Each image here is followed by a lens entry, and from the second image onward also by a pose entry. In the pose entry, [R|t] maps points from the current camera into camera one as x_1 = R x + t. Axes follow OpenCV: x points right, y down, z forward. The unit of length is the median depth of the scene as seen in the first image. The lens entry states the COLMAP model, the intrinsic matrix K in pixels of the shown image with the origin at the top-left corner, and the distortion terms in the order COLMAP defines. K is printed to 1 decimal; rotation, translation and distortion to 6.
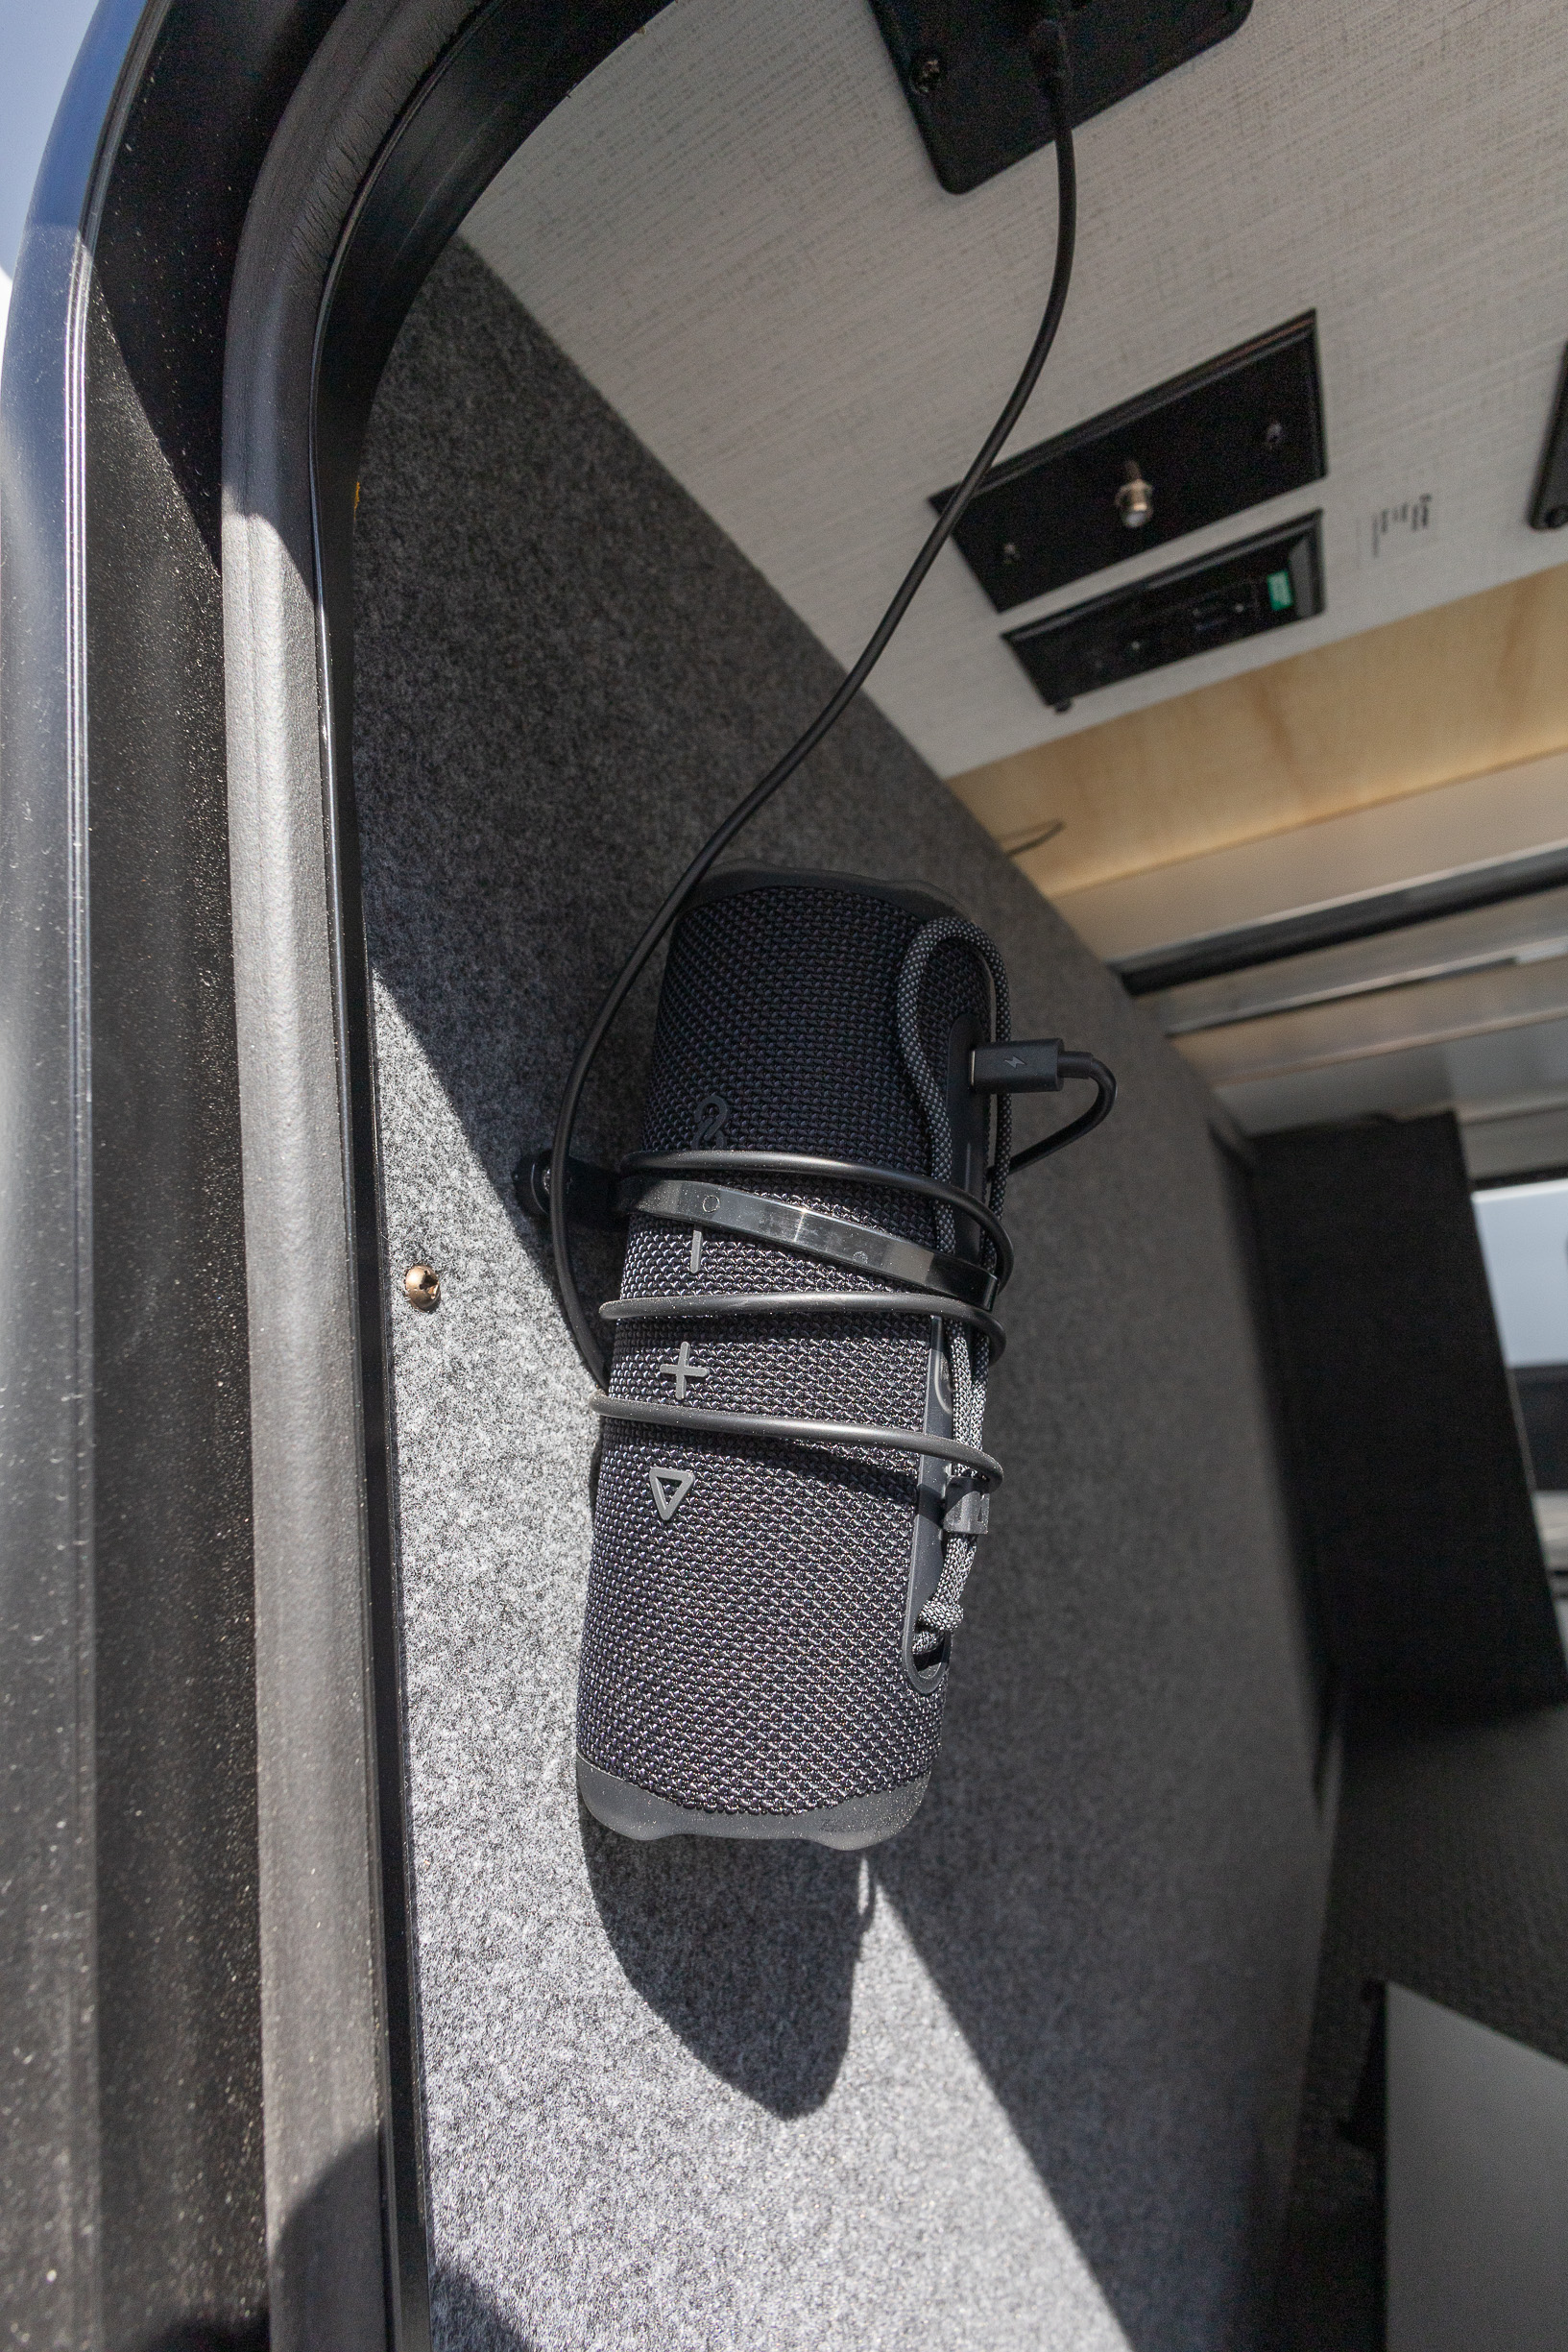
lens RADIAL K [[1092.3, 0, 784.0], [0, 1092.3, 1176.0], [0, 0, 1]] dist [0.009054, -0.000597]
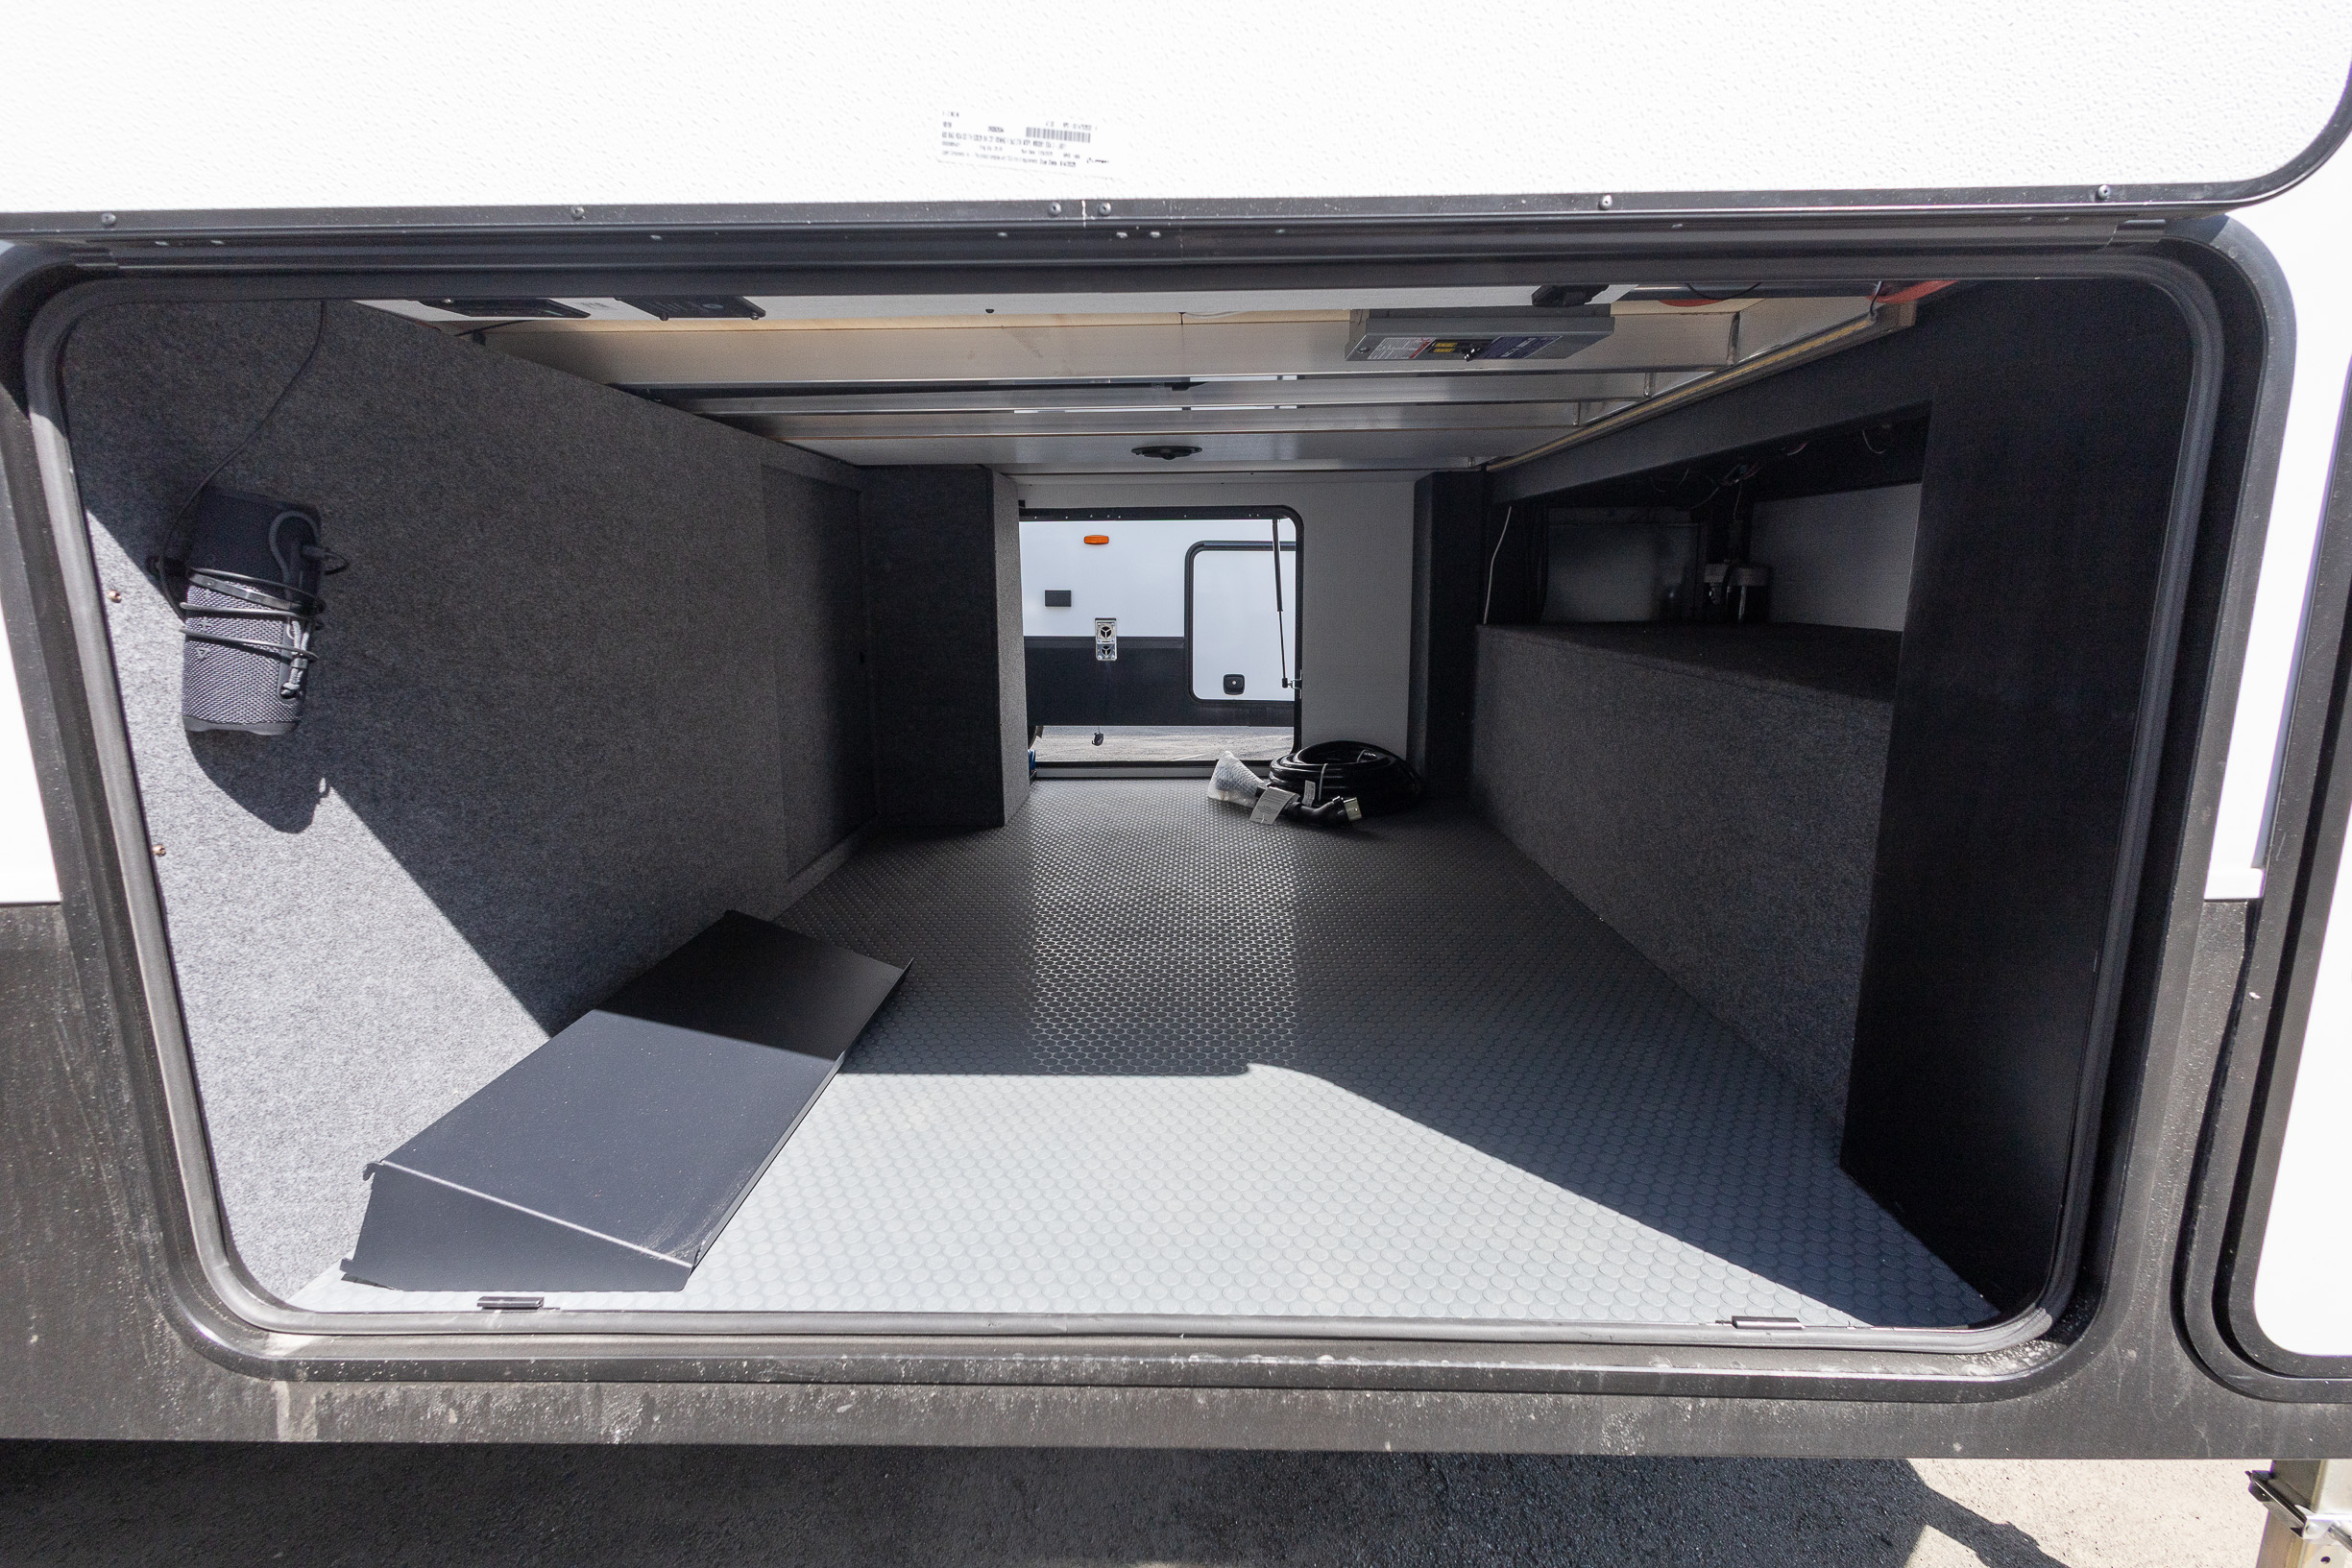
lens RADIAL K [[1092.3, 0, 1178.4], [0, 1092.3, 780.6], [0, 0, 1]] dist [0.009054, -0.000597]
pose [[0.890519, 0.016943, 0.454630, 1.206081], [-0.164434, 0.943737, 0.286917, -0.978430], [-0.424190, -0.330262, 0.843202, -3.924647]]
